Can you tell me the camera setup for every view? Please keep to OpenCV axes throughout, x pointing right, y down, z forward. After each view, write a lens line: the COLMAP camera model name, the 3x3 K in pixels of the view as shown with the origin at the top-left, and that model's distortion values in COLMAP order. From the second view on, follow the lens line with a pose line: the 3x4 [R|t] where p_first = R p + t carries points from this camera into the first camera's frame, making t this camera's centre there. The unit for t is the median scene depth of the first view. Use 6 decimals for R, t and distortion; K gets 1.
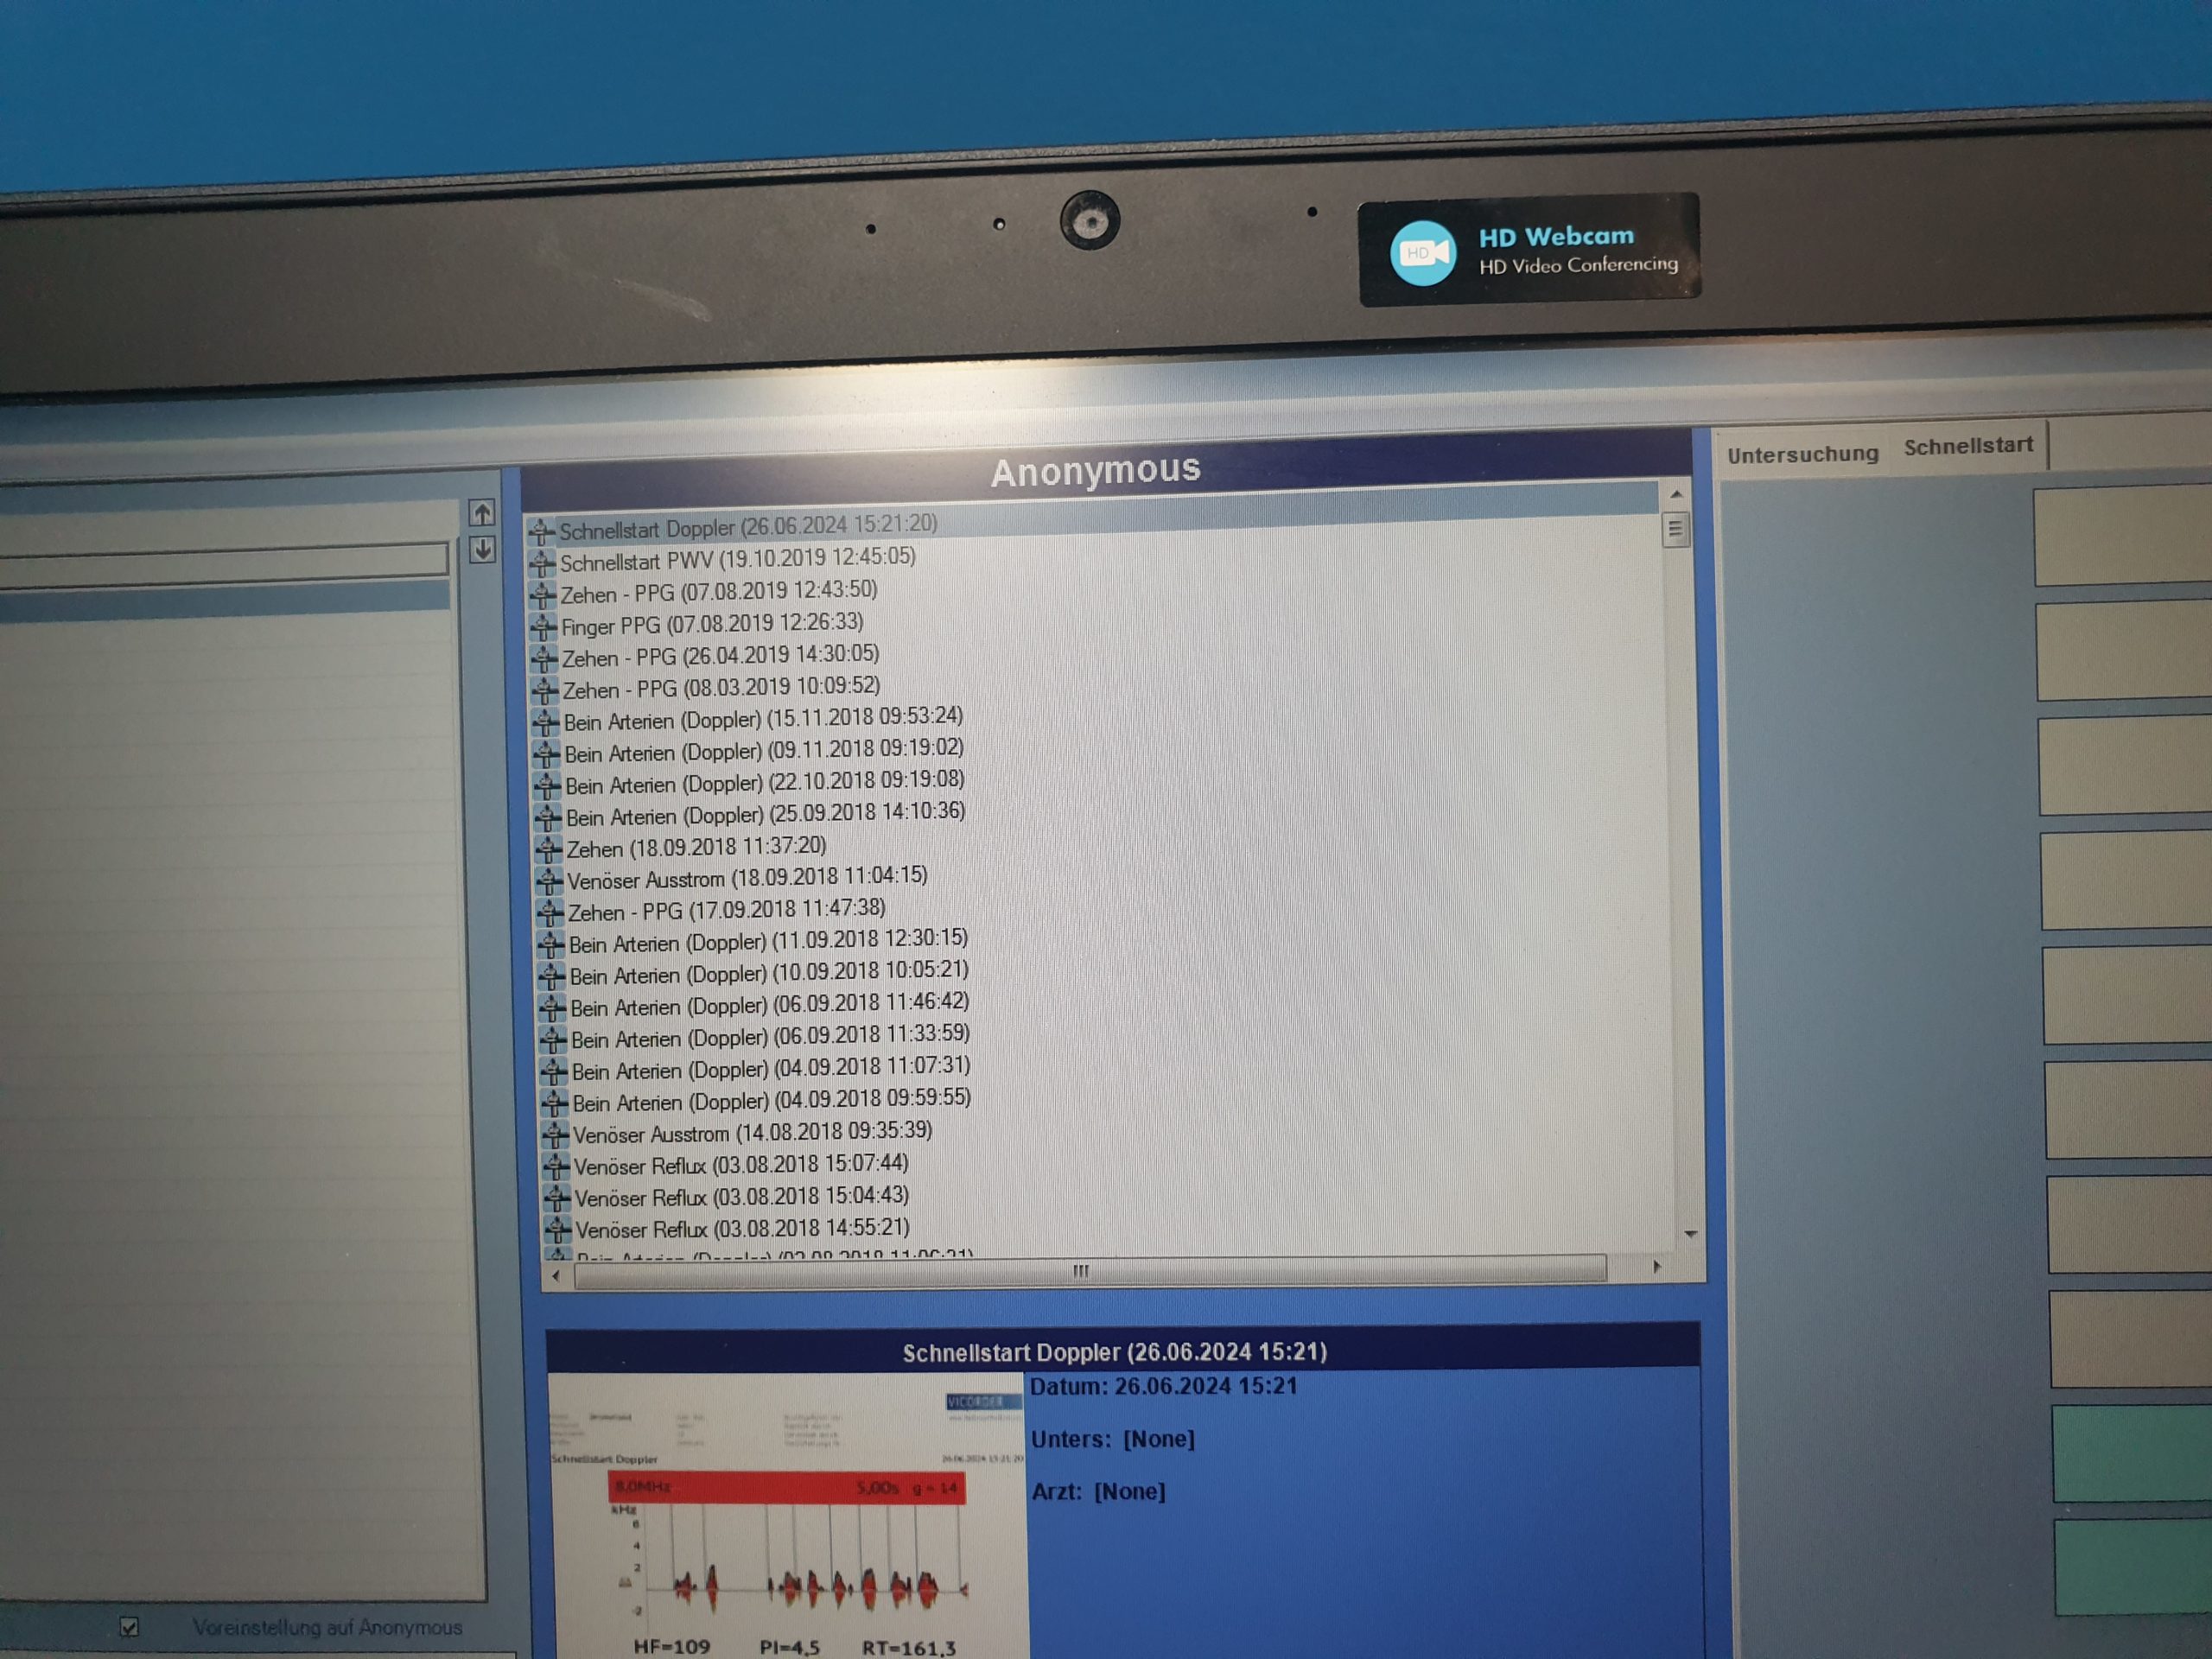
lens RADIAL K [[1716.8, 0, 1066.5], [0, 1716.8, 882.2], [0, 0, 1]] dist [-0.009099, 0.014648]
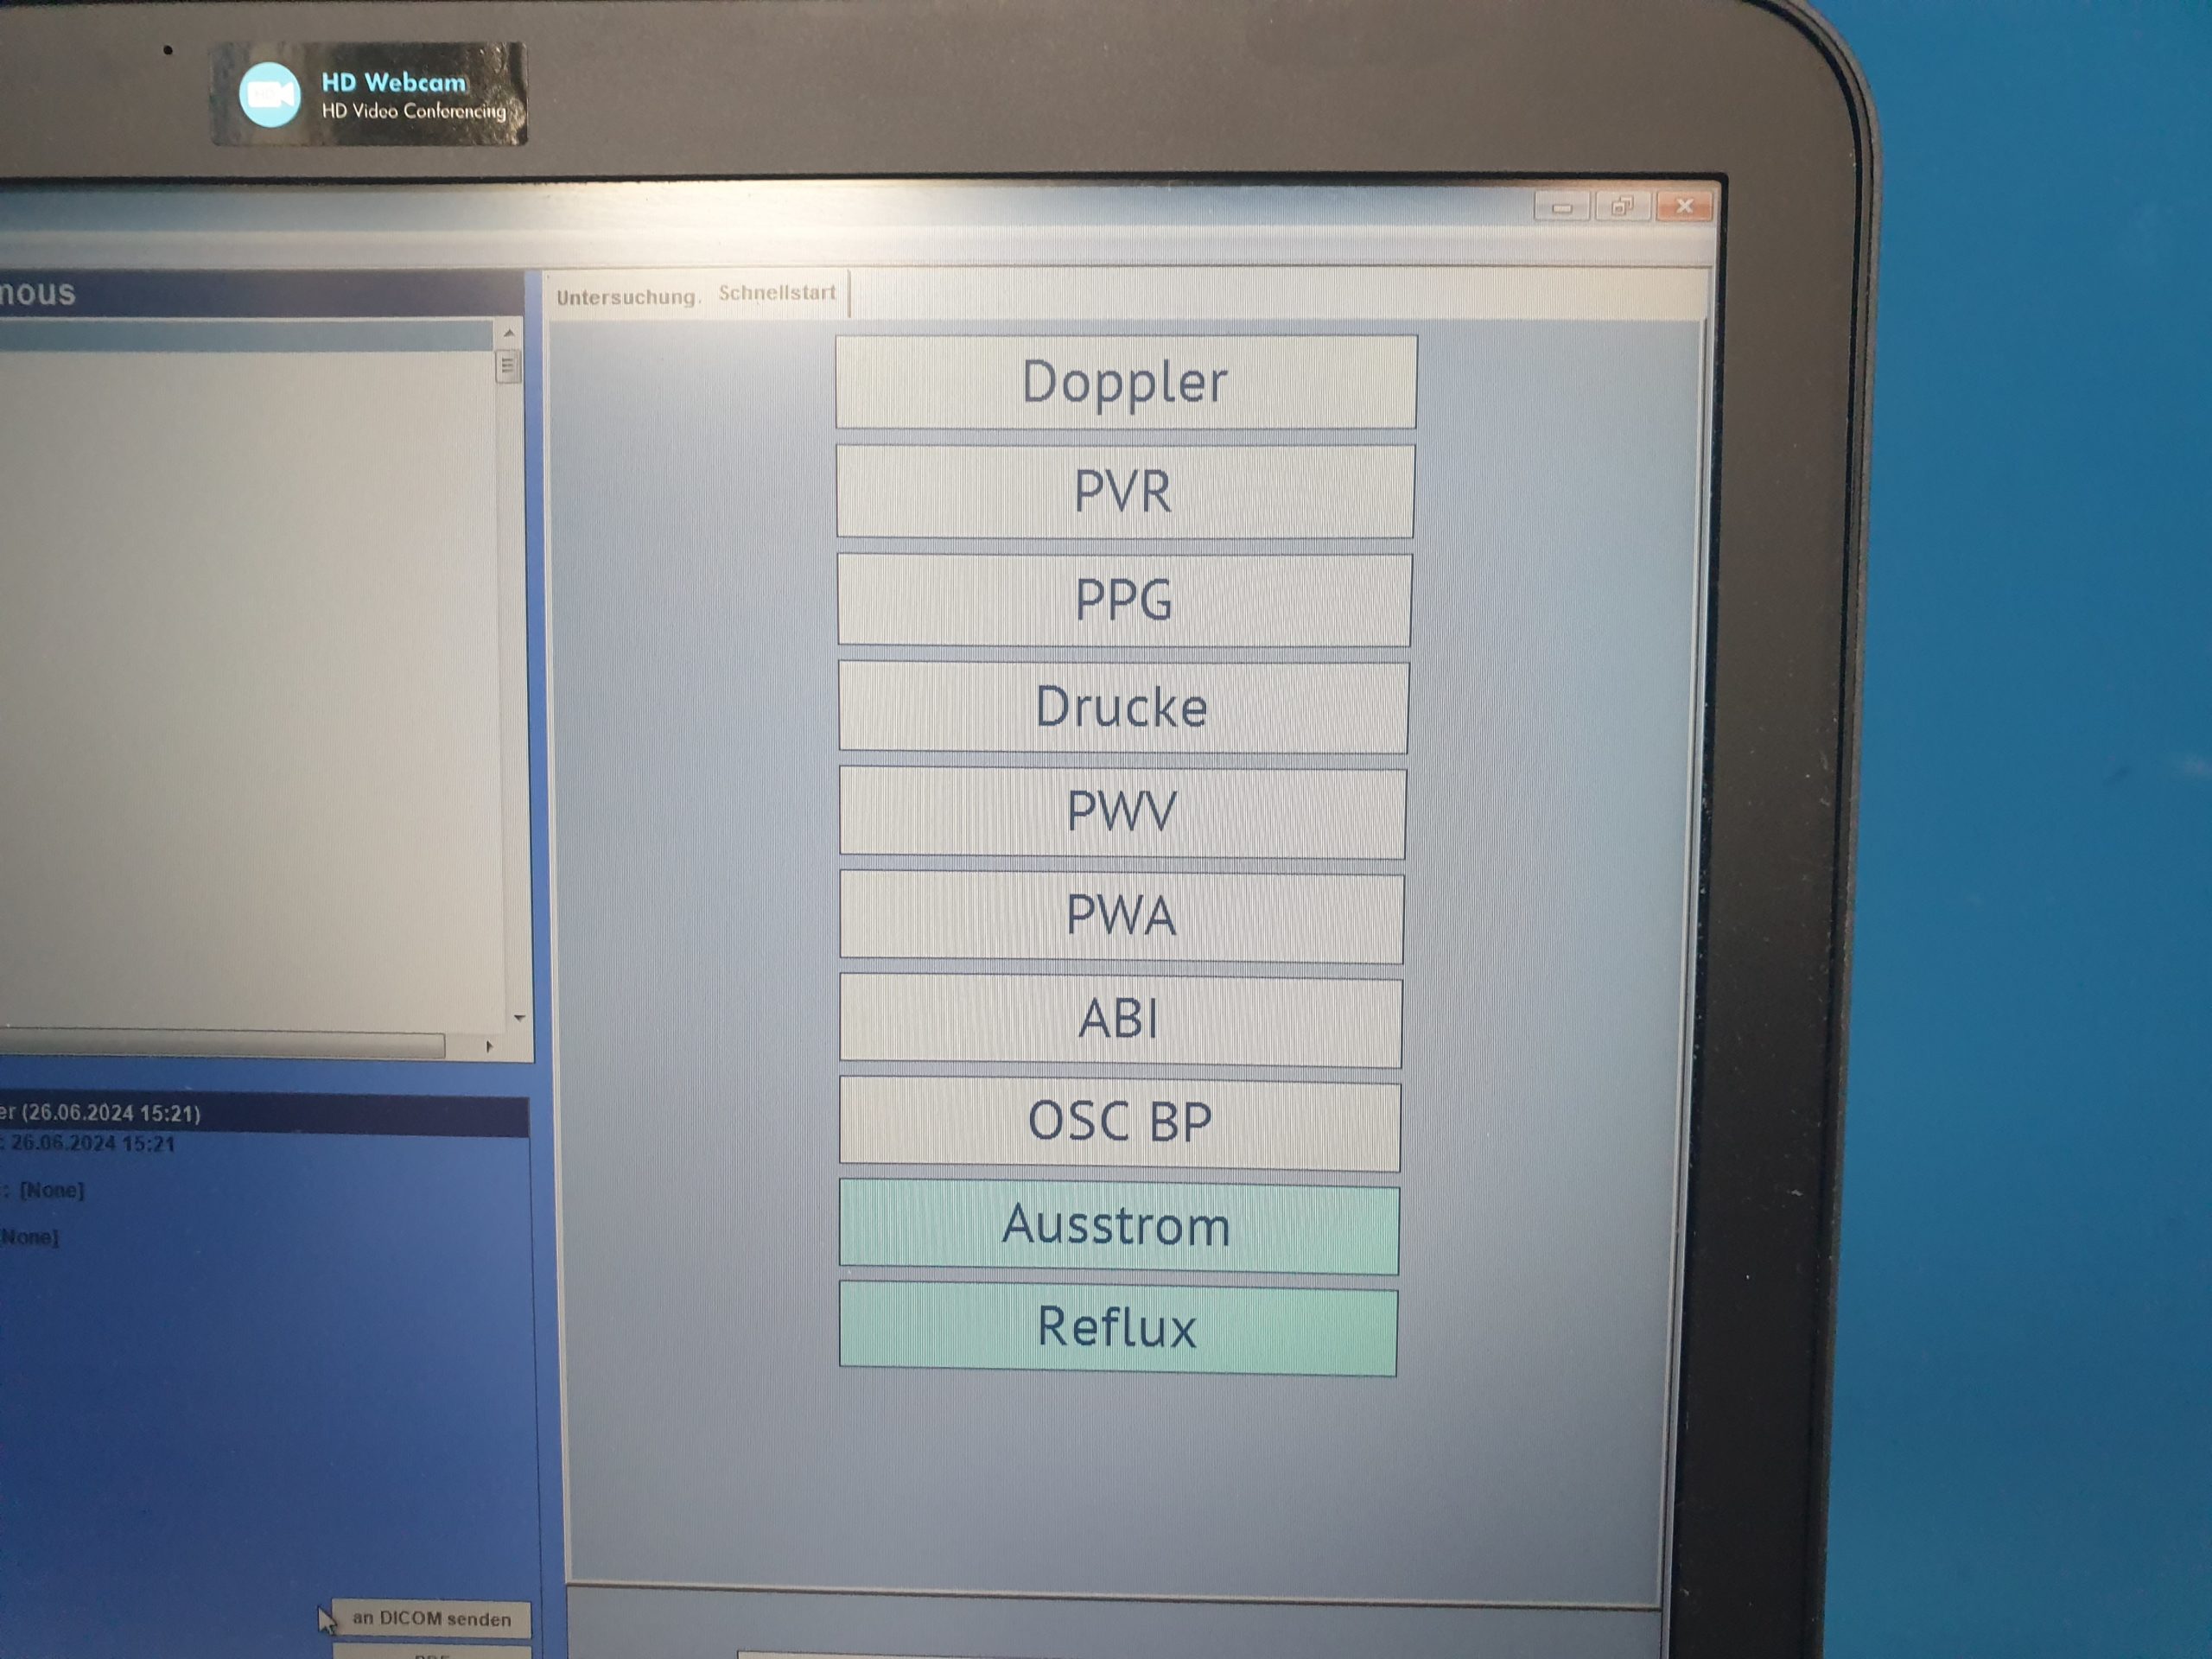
lens RADIAL K [[1716.8, 0, 1263.4], [0, 1716.8, 827.9], [0, 0, 1]] dist [-0.009099, 0.014648]
pose [[0.999678, 0.025289, -0.002068, 0.836396], [-0.025094, 0.997433, 0.067062, -0.001747], [0.003758, -0.066989, 0.997747, -0.085959]]
